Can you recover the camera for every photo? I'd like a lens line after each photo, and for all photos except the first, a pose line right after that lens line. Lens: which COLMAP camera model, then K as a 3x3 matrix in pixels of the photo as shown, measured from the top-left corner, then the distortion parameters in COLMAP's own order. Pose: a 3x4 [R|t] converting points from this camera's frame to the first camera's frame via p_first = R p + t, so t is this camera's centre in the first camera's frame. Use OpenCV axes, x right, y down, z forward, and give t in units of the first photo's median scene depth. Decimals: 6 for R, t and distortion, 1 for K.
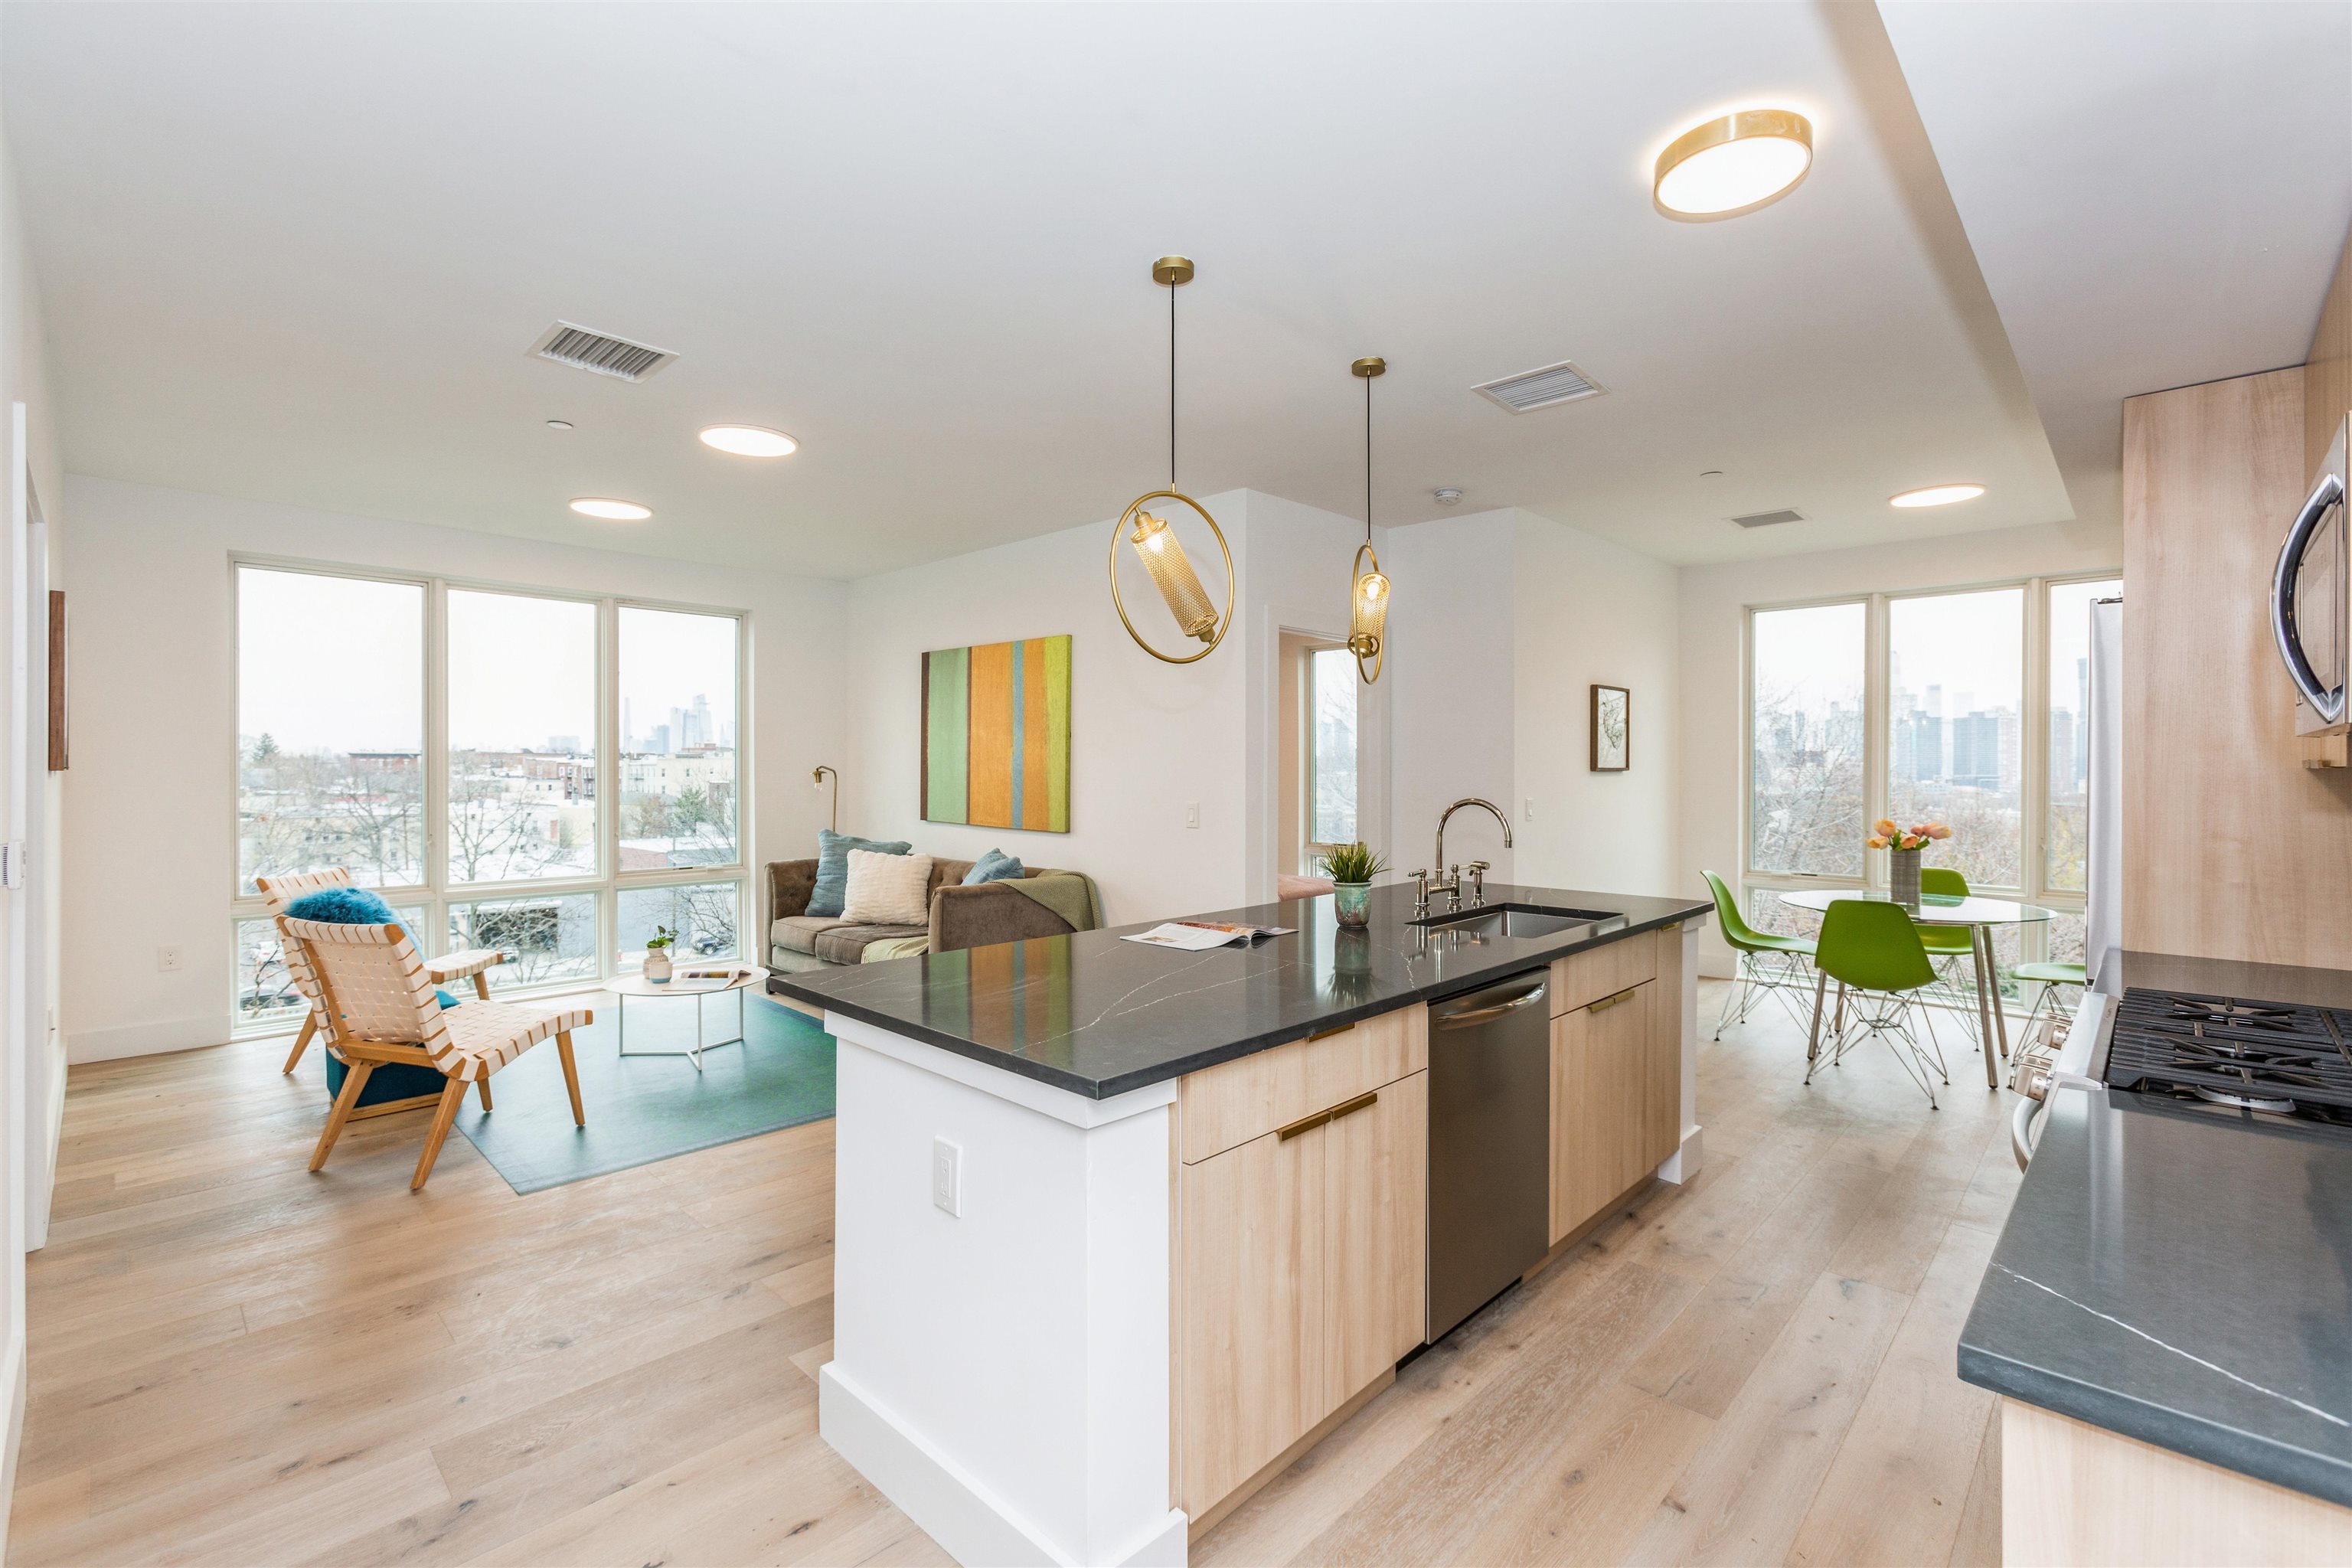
lens RADIAL K [[1044.8, 0, 1168.3], [0, 1044.8, 767.2], [0, 0, 1]] dist [-0.034081, 0.027655]
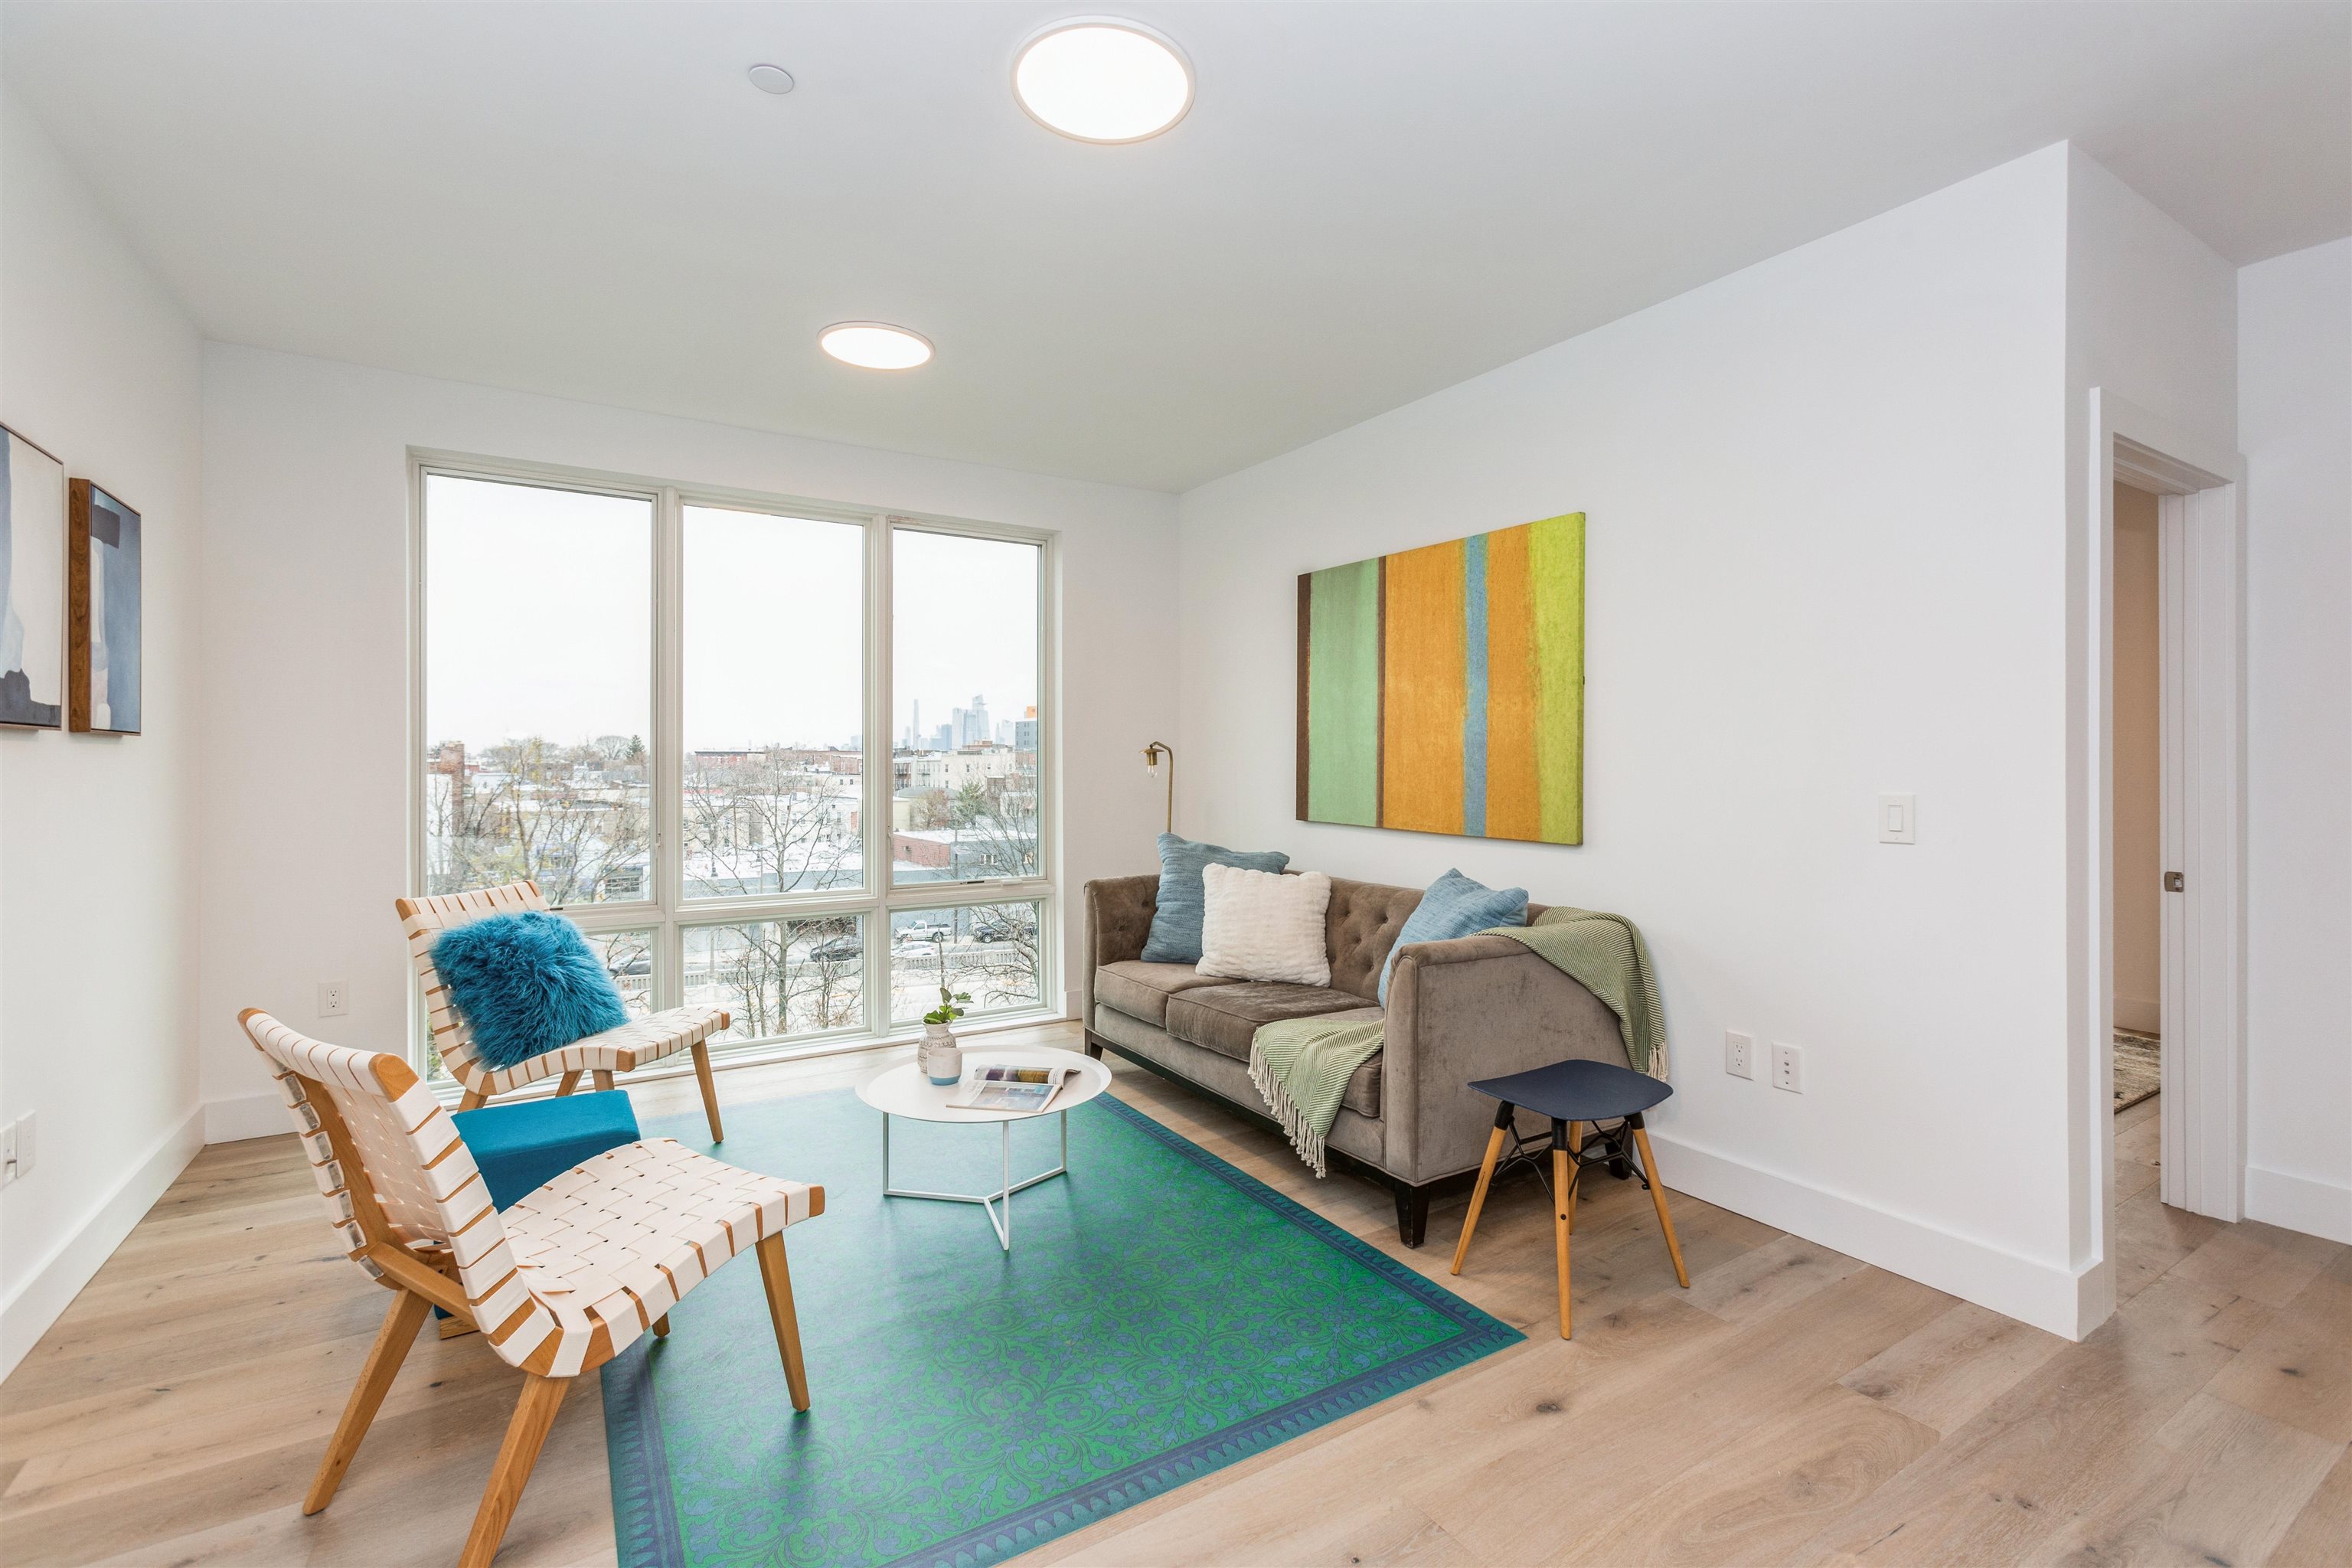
lens RADIAL K [[1044.8, 0, 1168.3], [0, 1044.8, 767.2], [0, 0, 1]] dist [-0.034081, 0.027655]
pose [[0.970496, -0.001135, -0.241115, -0.168804], [0.002140, 0.999990, 0.003907, 0.014340], [0.241108, -0.004307, 0.970489, 0.345839]]
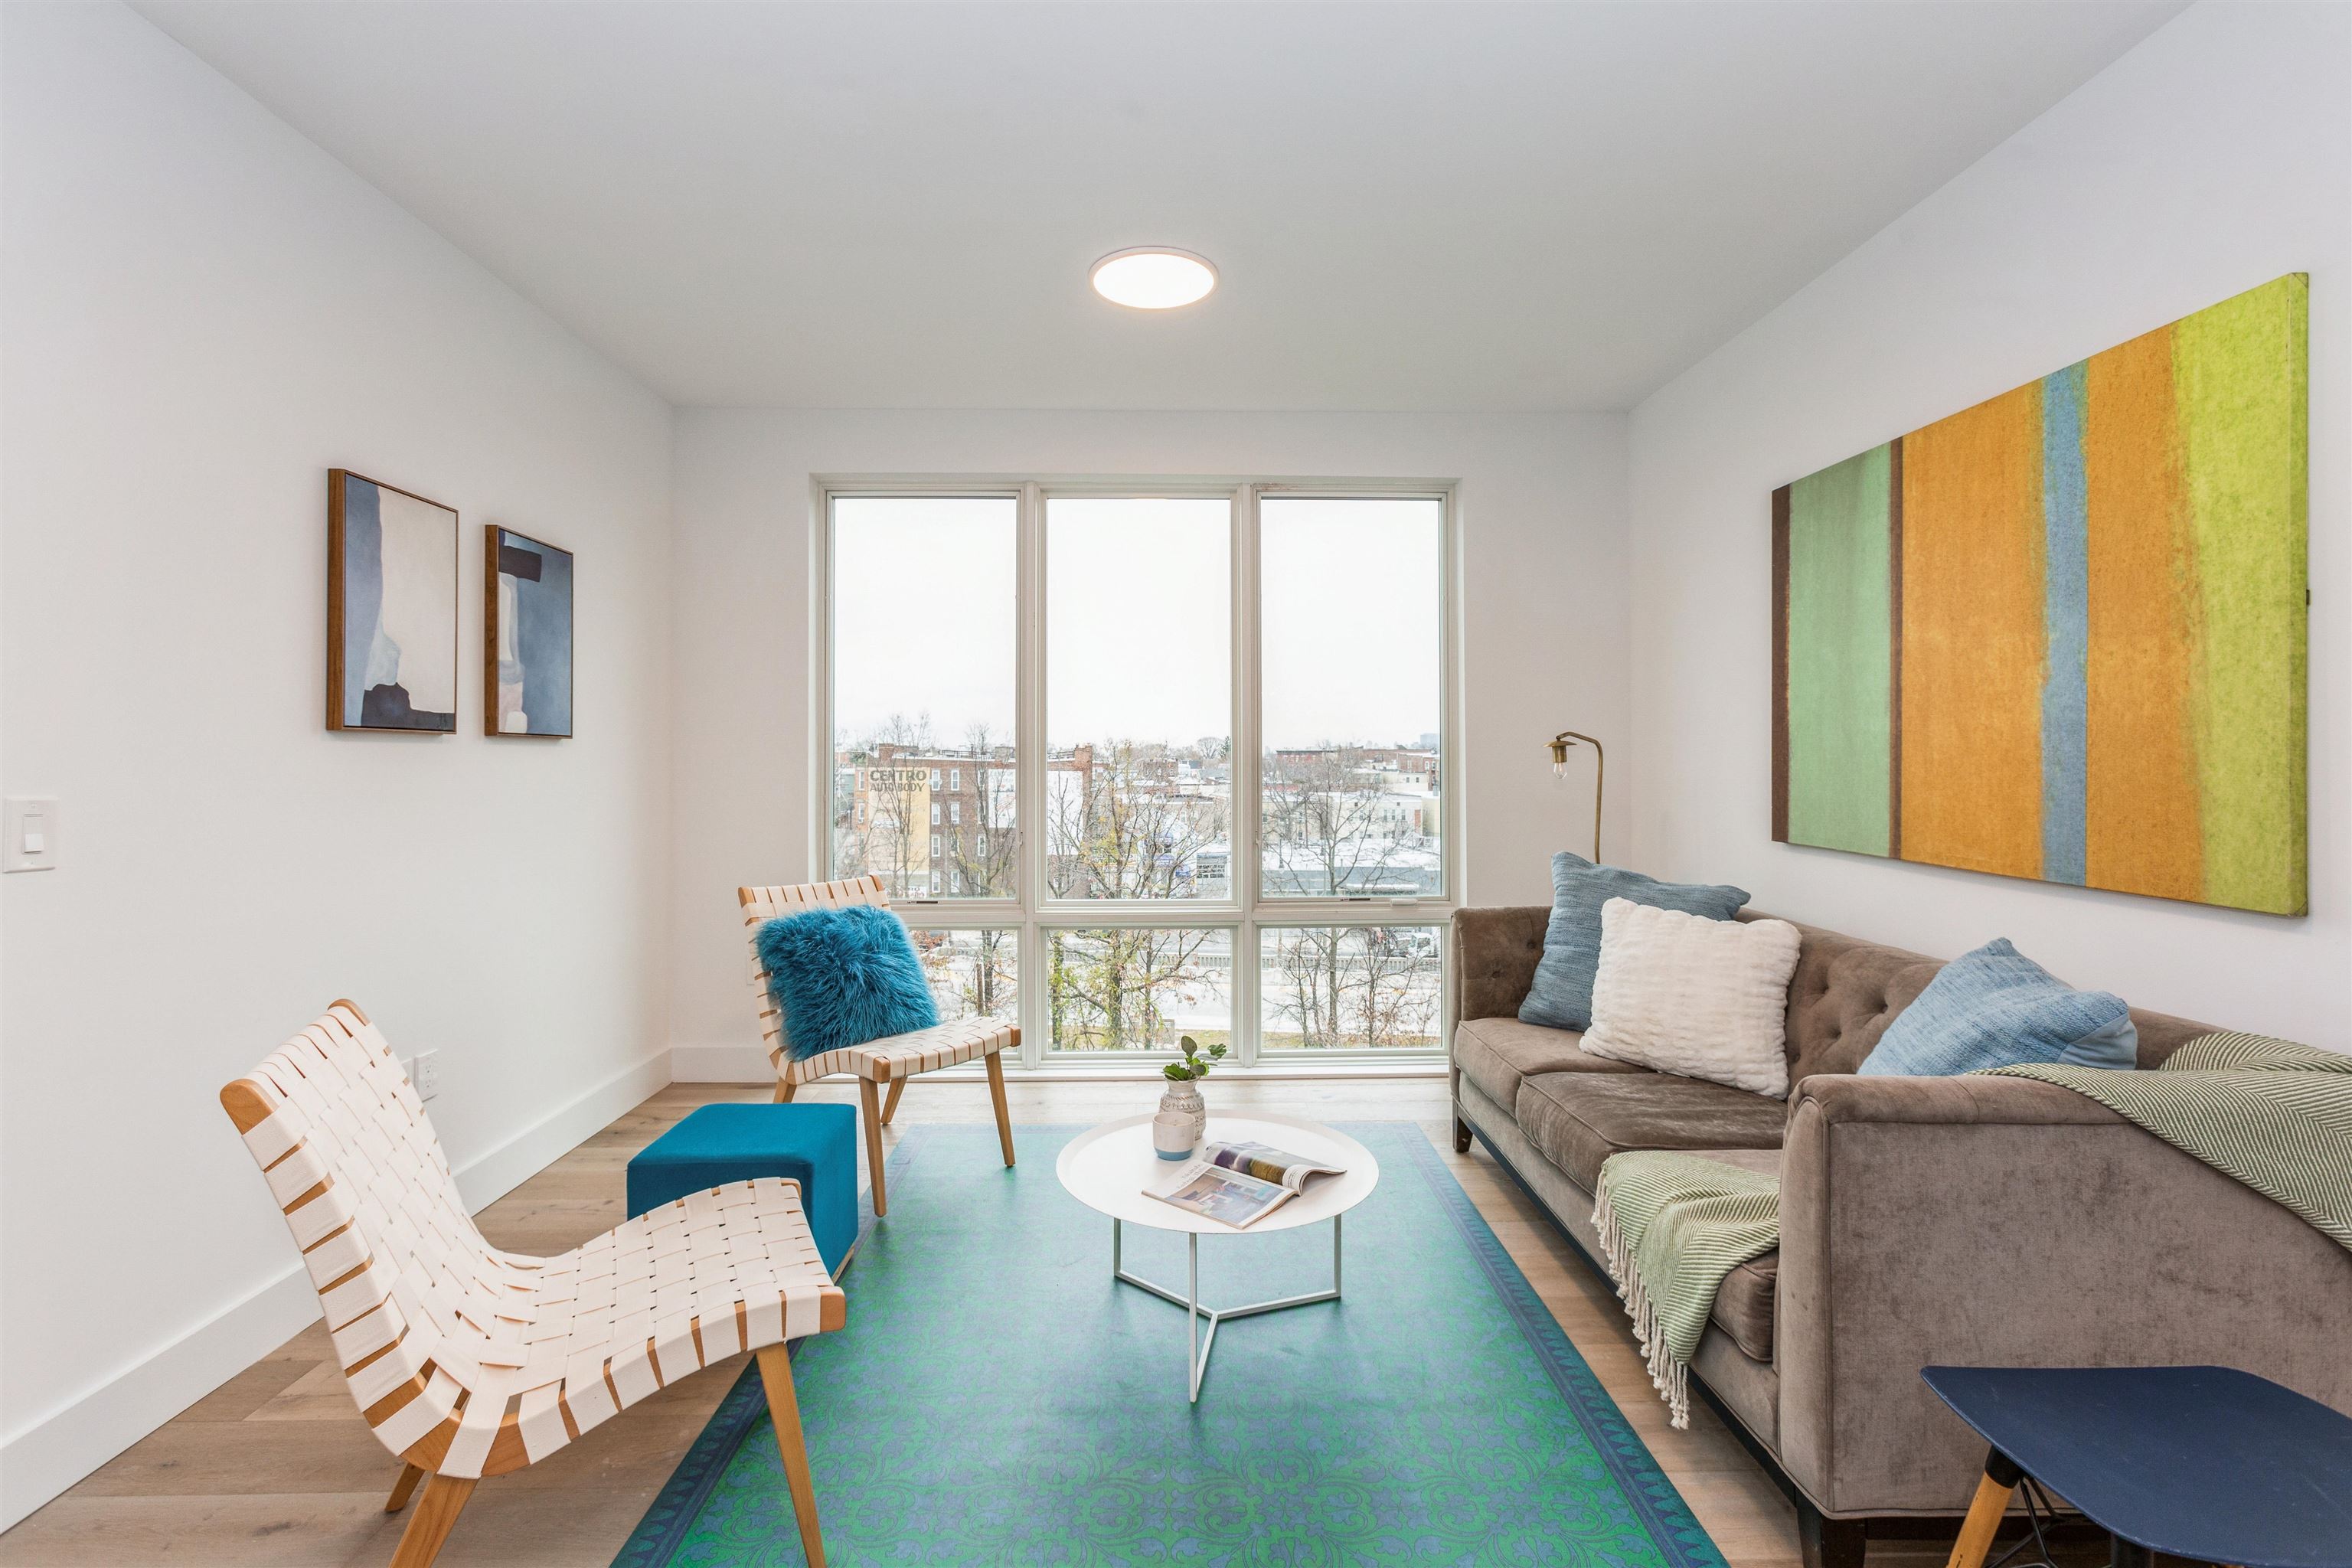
lens RADIAL K [[1043.5, 0, 1166.8], [0, 1043.5, 752.8], [0, 0, 1]] dist [-0.018810, 0.012260]
pose [[0.712624, -0.009253, -0.701485, -0.111673], [0.003414, 0.999947, -0.009721, 0.015289], [0.701538, 0.004532, 0.712618, 0.512575]]
